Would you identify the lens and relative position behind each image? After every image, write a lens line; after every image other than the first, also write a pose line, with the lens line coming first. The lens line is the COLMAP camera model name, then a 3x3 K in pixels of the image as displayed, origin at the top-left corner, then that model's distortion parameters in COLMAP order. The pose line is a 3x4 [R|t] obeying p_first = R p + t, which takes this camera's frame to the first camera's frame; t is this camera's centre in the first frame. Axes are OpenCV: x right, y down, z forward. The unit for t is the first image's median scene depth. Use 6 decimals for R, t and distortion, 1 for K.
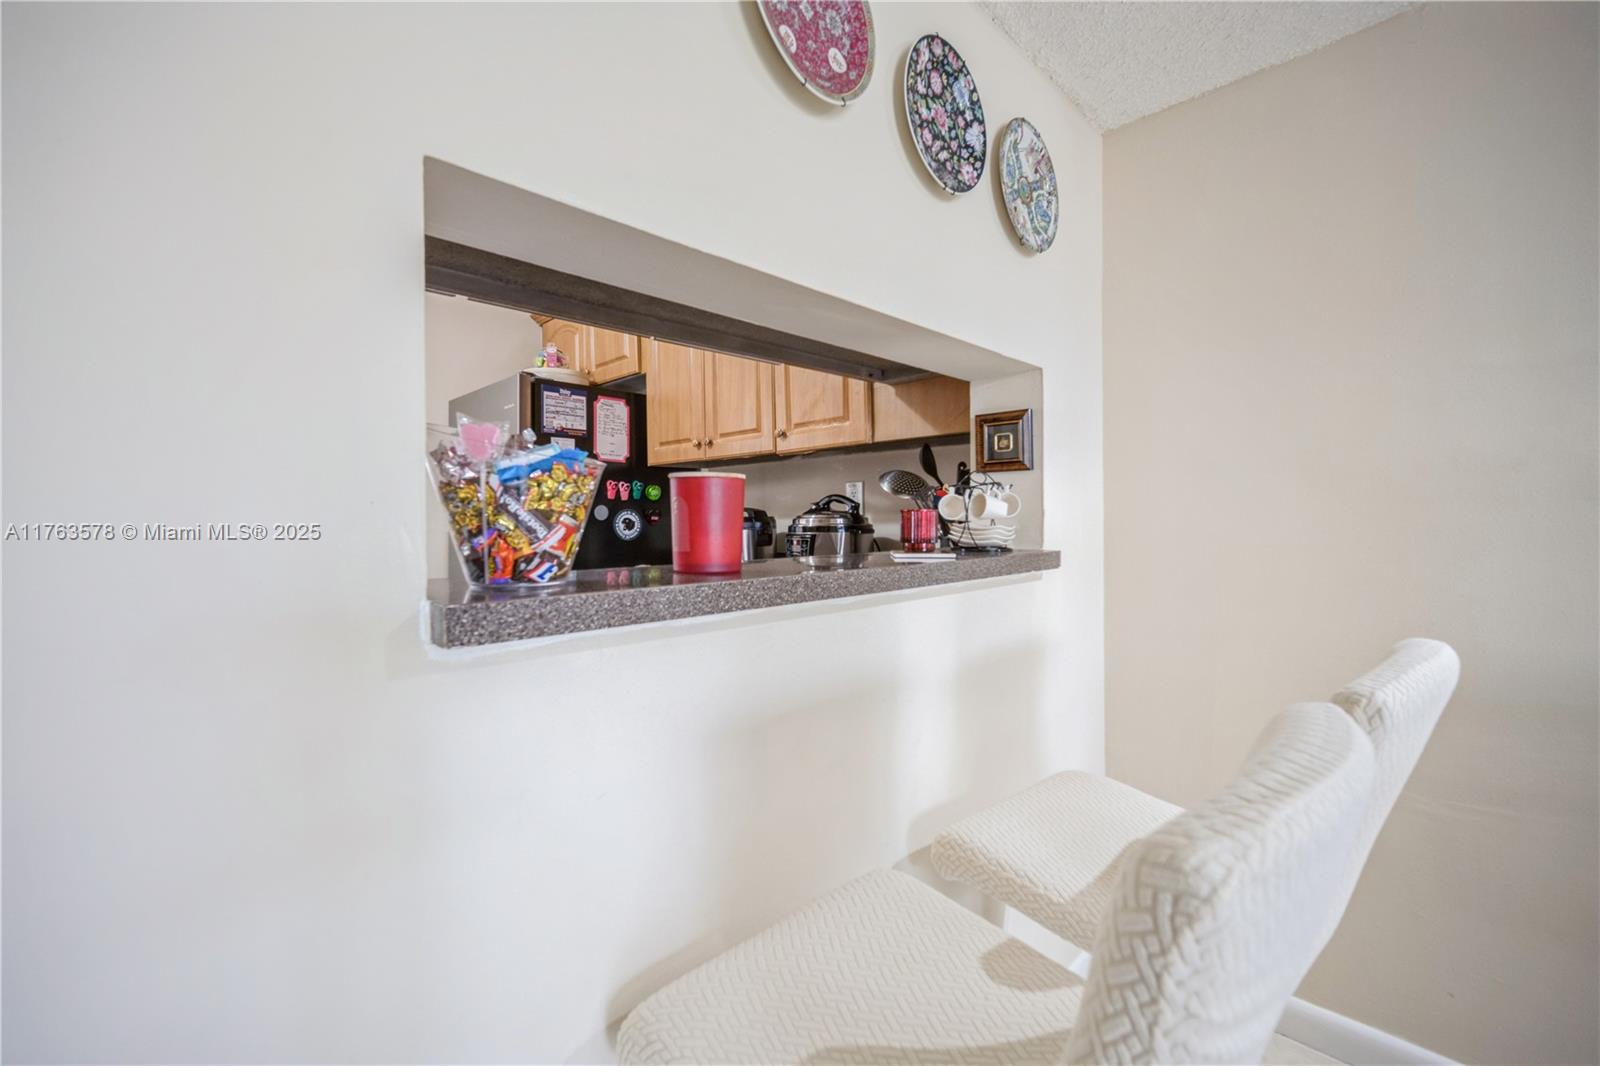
lens RADIAL K [[676.5, 0, 793.6], [0, 676.5, 525.3], [0, 0, 1]] dist [-0.001942, -0.000383]
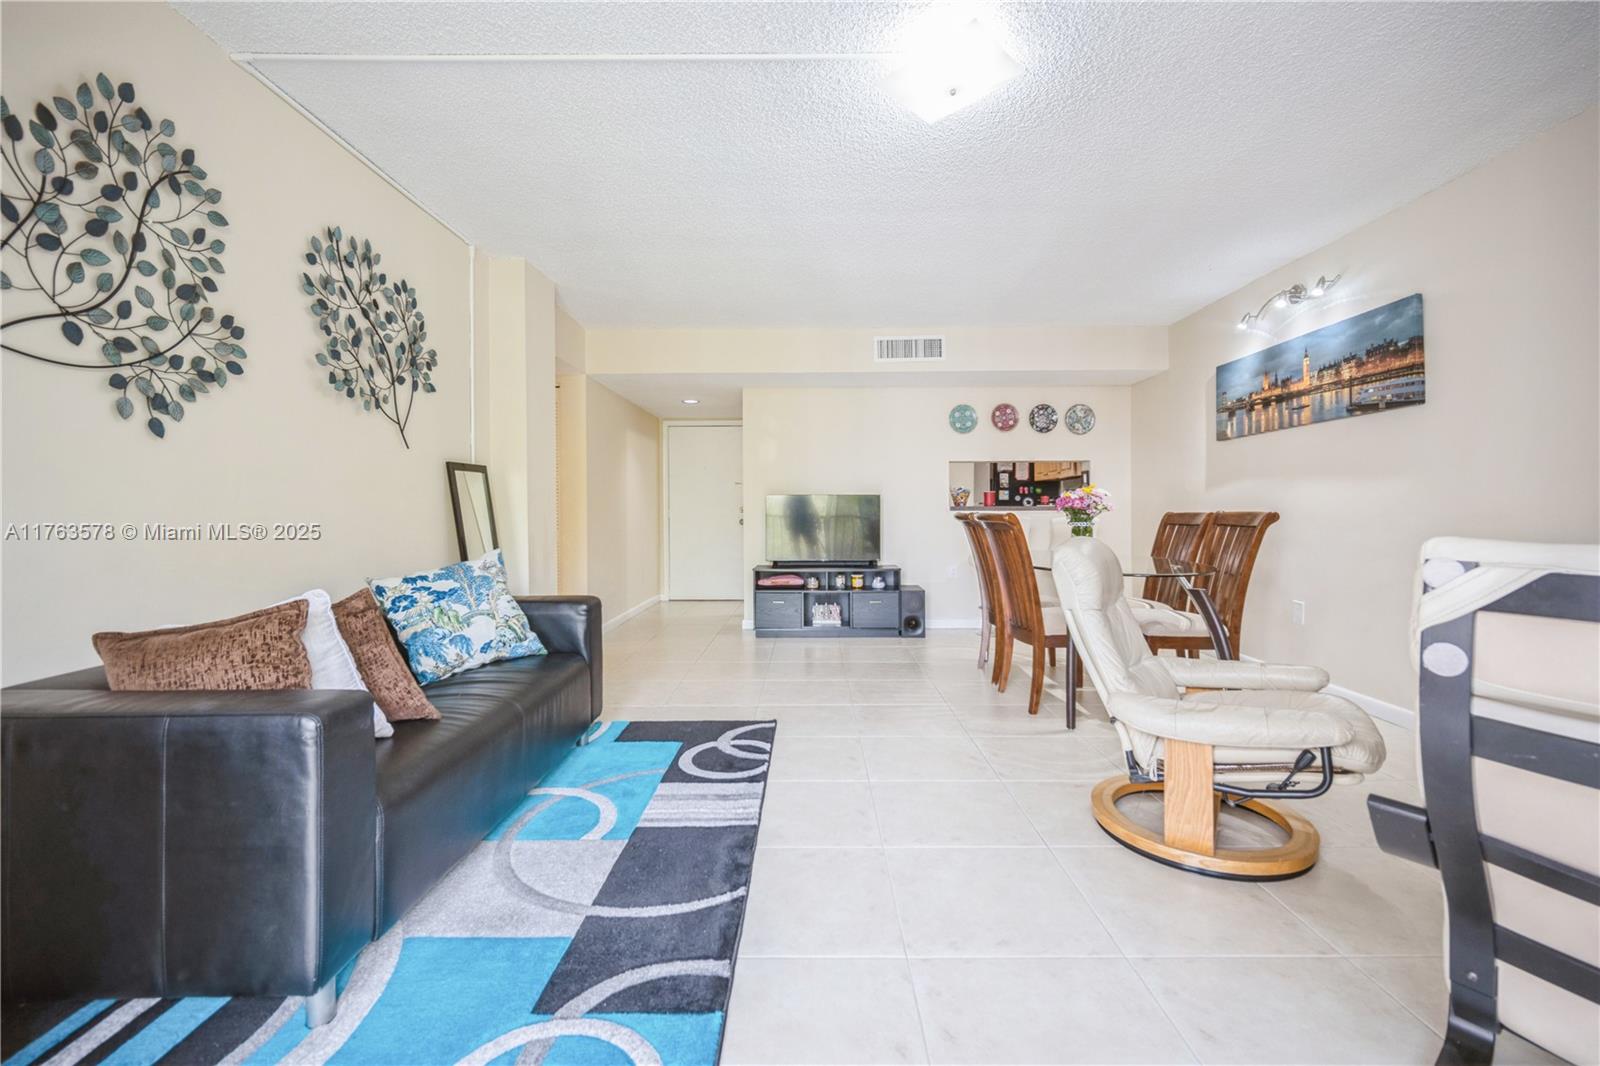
lens RADIAL K [[676.5, 0, 806.8], [0, 676.5, 512.3], [0, 0, 1]] dist [-0.001942, -0.000383]
pose [[0.705465, 0.004242, -0.708732, 1.194349], [-0.006944, 0.999975, -0.000928, 0.054674], [0.708710, 0.005576, 0.705478, -1.780635]]
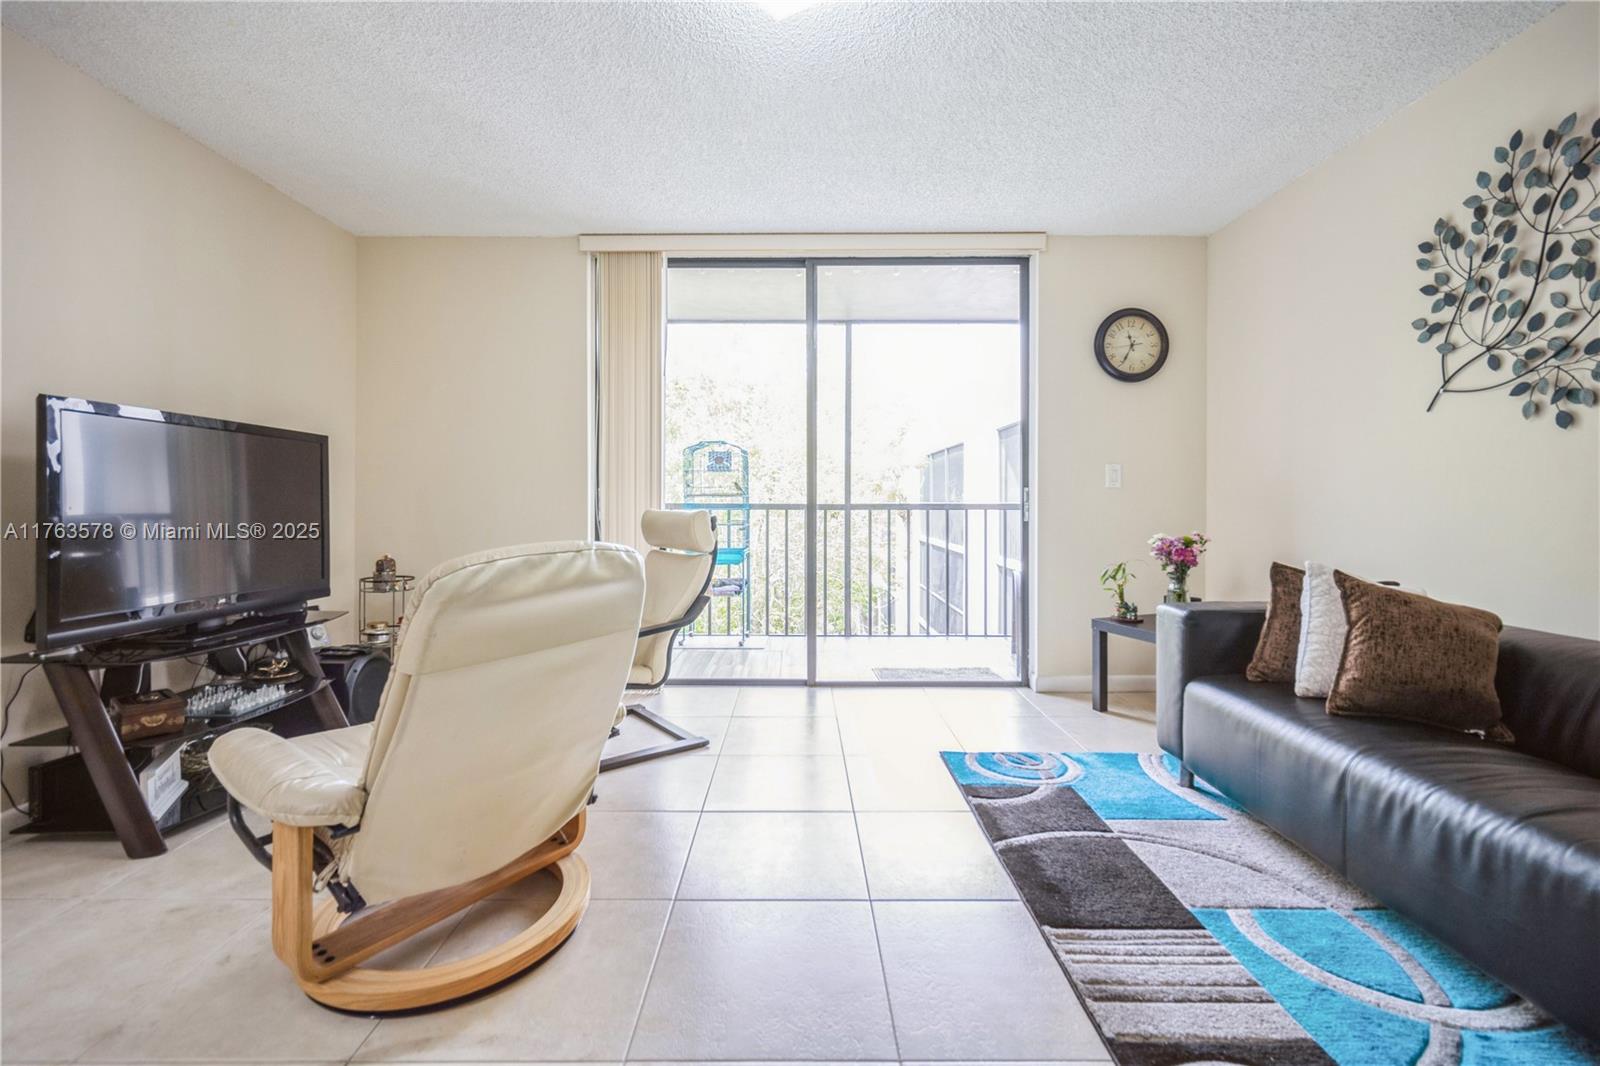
lens RADIAL K [[676.5, 0, 793.5], [0, 676.5, 498.1], [0, 0, 1]] dist [-0.001942, -0.000383]
pose [[-0.709112, 0.009675, 0.705029, 0.226541], [0.009566, 0.999946, -0.004100, 0.050865], [-0.705031, 0.003837, -0.709167, -0.565631]]
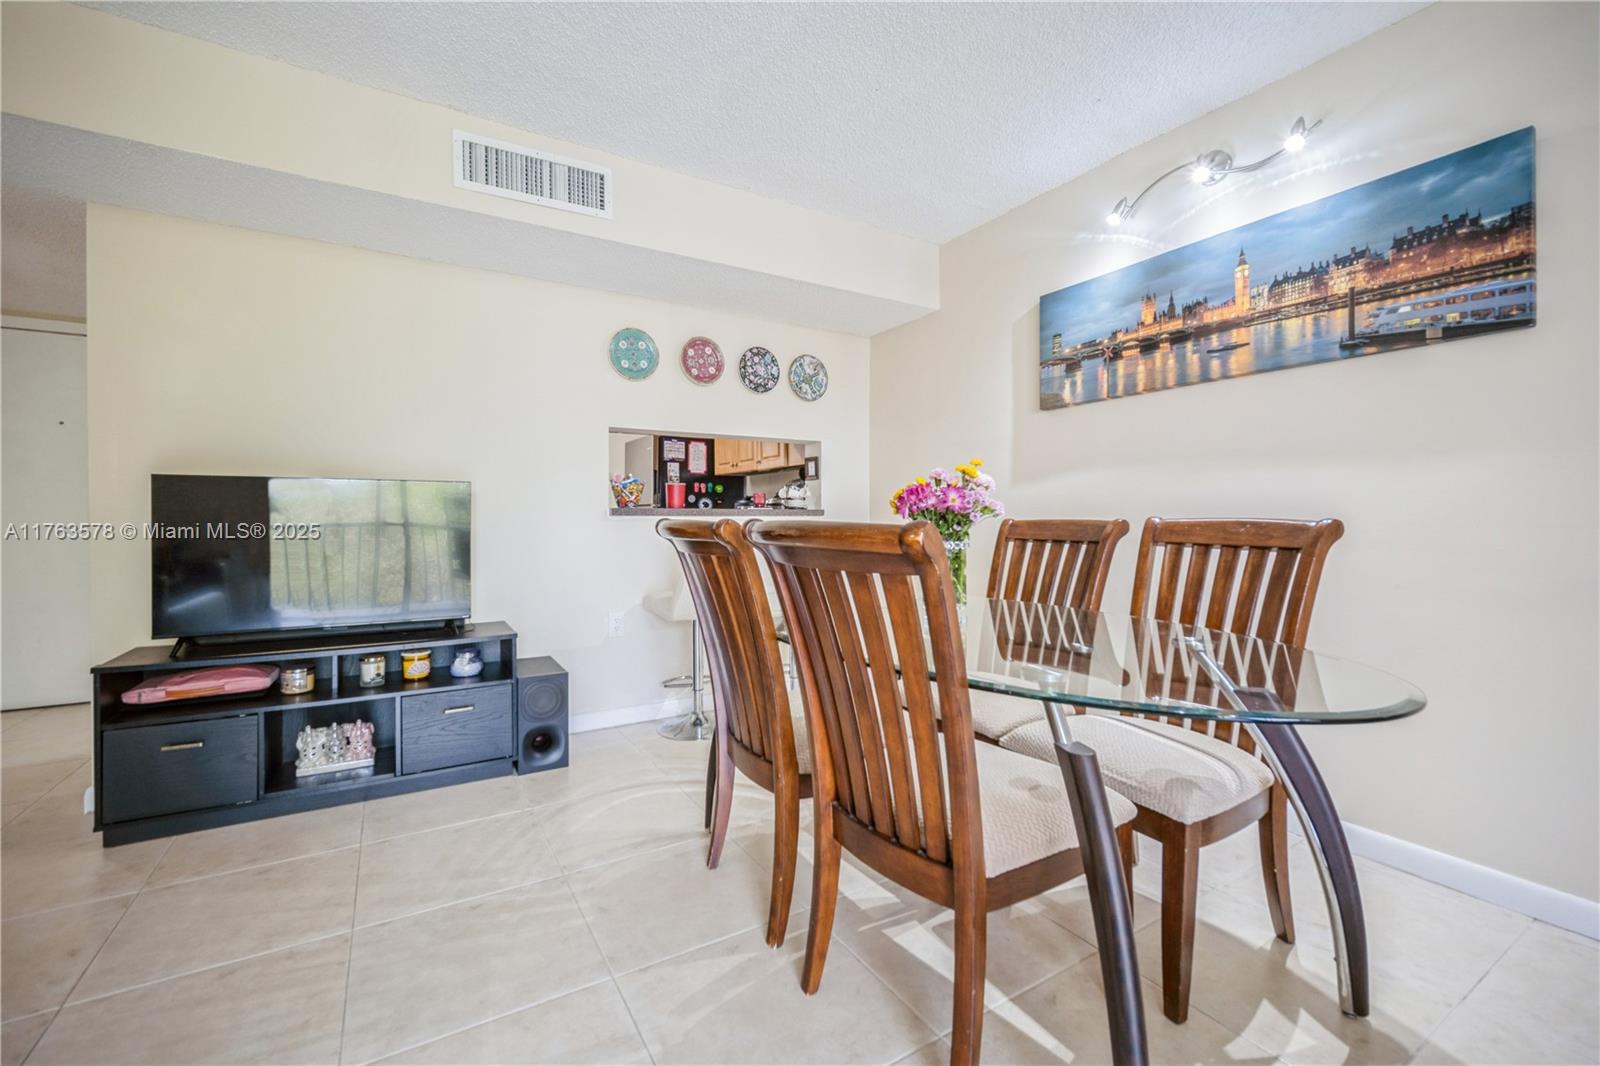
lens RADIAL K [[676.5, 0, 802.4], [0, 676.5, 522.6], [0, 0, 1]] dist [-0.001942, -0.000383]
pose [[0.972177, 0.007479, -0.234127, 0.543835], [-0.007596, 0.999971, 0.000401, 0.052664], [0.234123, 0.001388, 0.972206, -0.949892]]
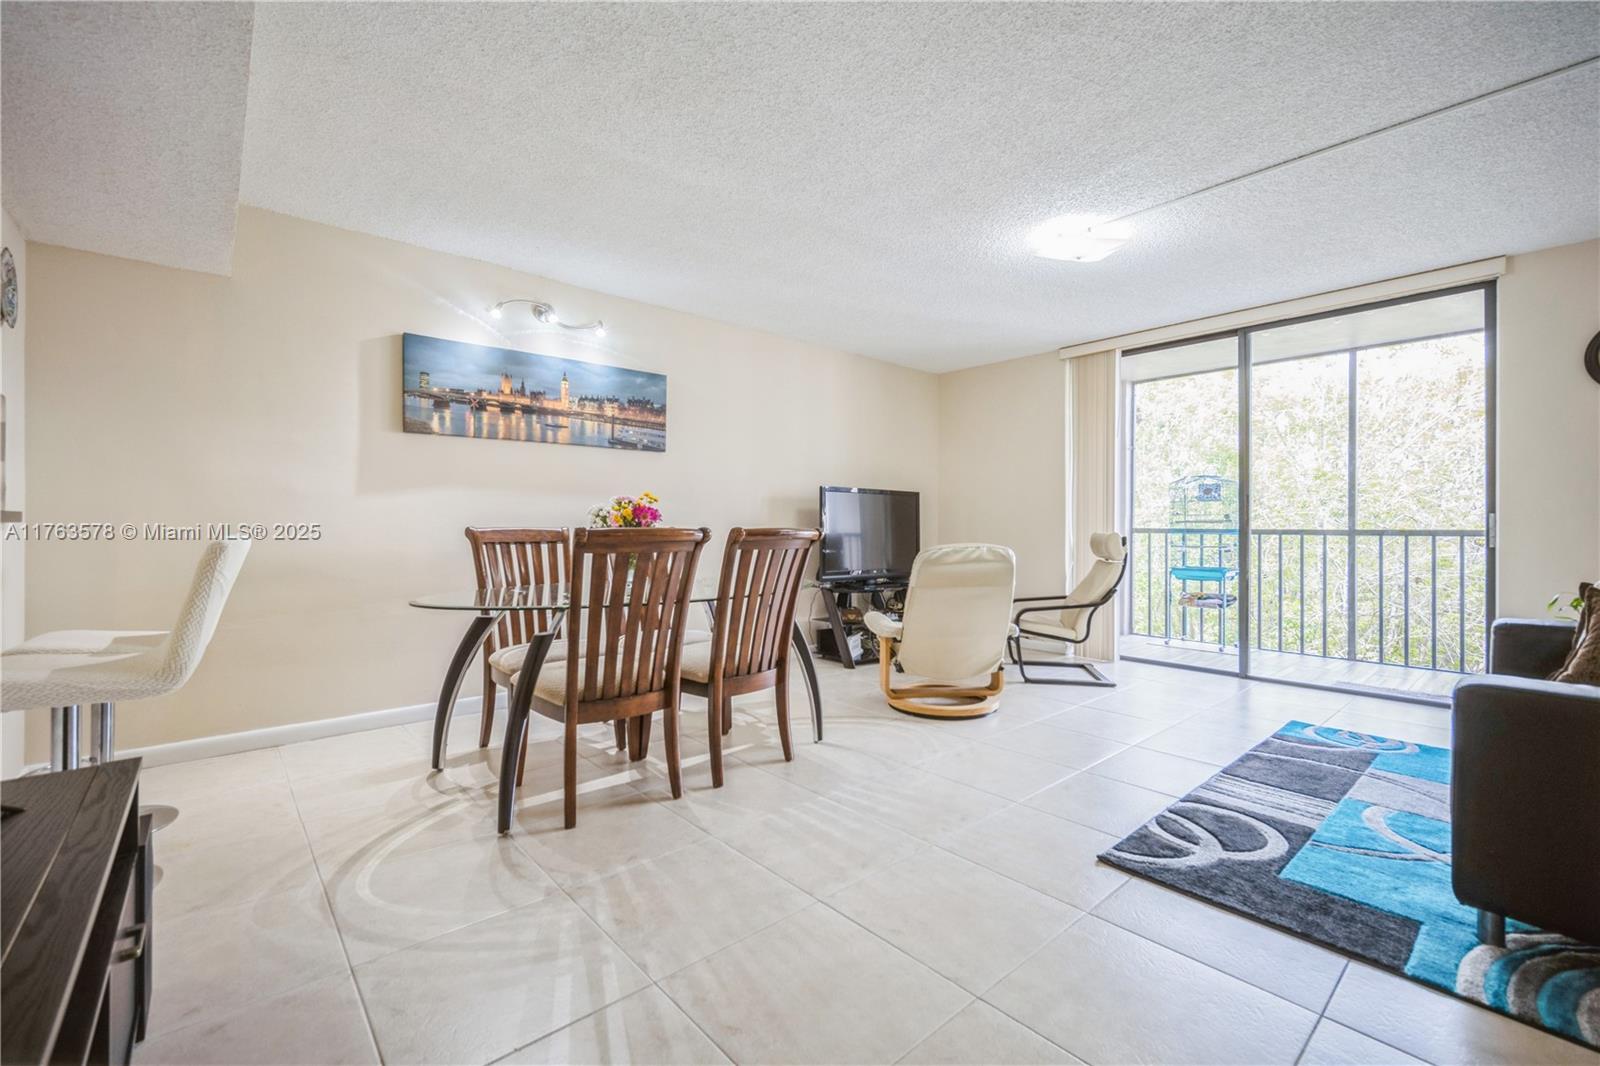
lens RADIAL K [[676.5, 0, 804.2], [0, 676.5, 519.3], [0, 0, 1]] dist [-0.001942, -0.000383]
pose [[0.055193, 0.016205, 0.998344, -0.657843], [0.005497, 0.999848, -0.016534, 0.055604], [-0.998461, 0.006401, 0.055095, -0.568589]]
